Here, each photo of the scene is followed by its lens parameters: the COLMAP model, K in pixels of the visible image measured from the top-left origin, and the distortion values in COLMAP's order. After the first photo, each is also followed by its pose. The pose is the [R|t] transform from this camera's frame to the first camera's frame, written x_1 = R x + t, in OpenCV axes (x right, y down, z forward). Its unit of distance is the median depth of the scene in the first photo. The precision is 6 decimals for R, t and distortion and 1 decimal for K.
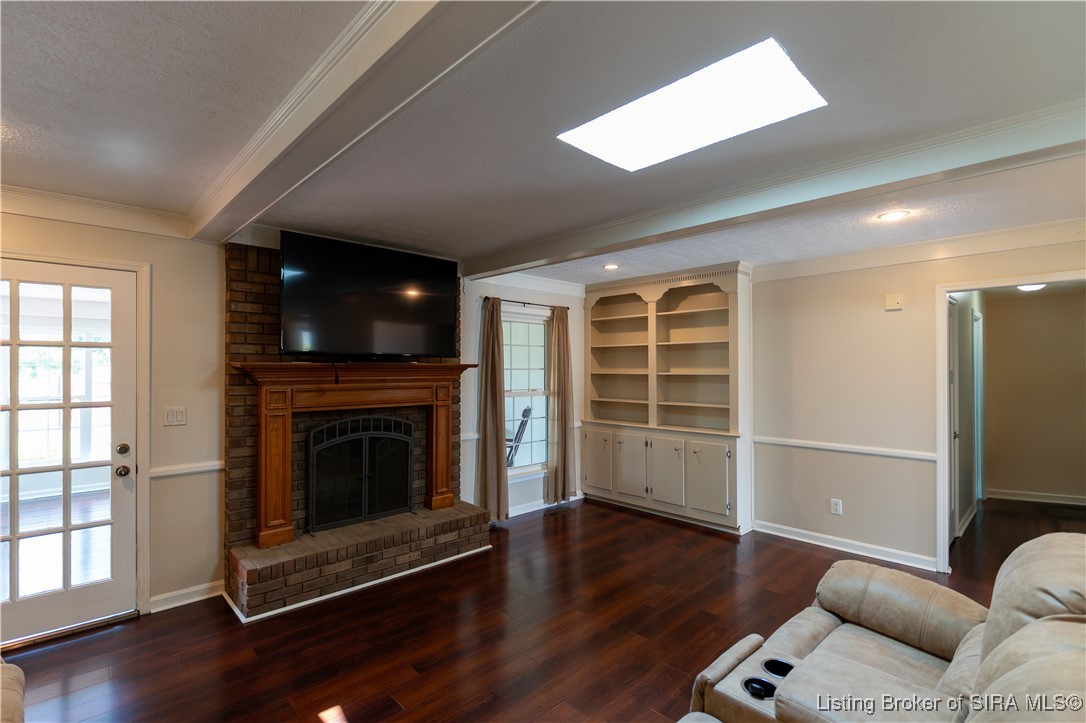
lens RADIAL K [[497.9, 0, 545.5], [0, 497.9, 363.1], [0, 0, 1]] dist [-0.010303, 0.000585]
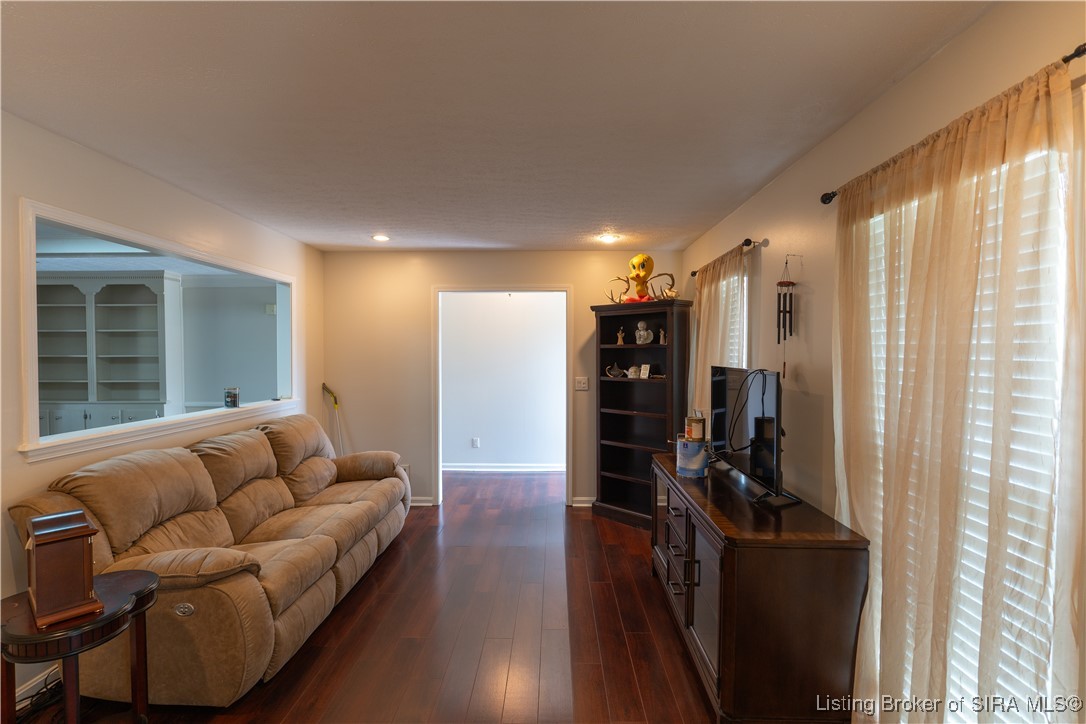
lens RADIAL K [[497.9, 0, 545.5], [0, 497.9, 363.6], [0, 0, 1]] dist [-0.010303, 0.000585]
pose [[0.706942, -0.016977, 0.707067, 0.163036], [-0.006330, 0.999520, 0.030327, -0.003777], [-0.707243, -0.025915, 0.706495, -0.612027]]
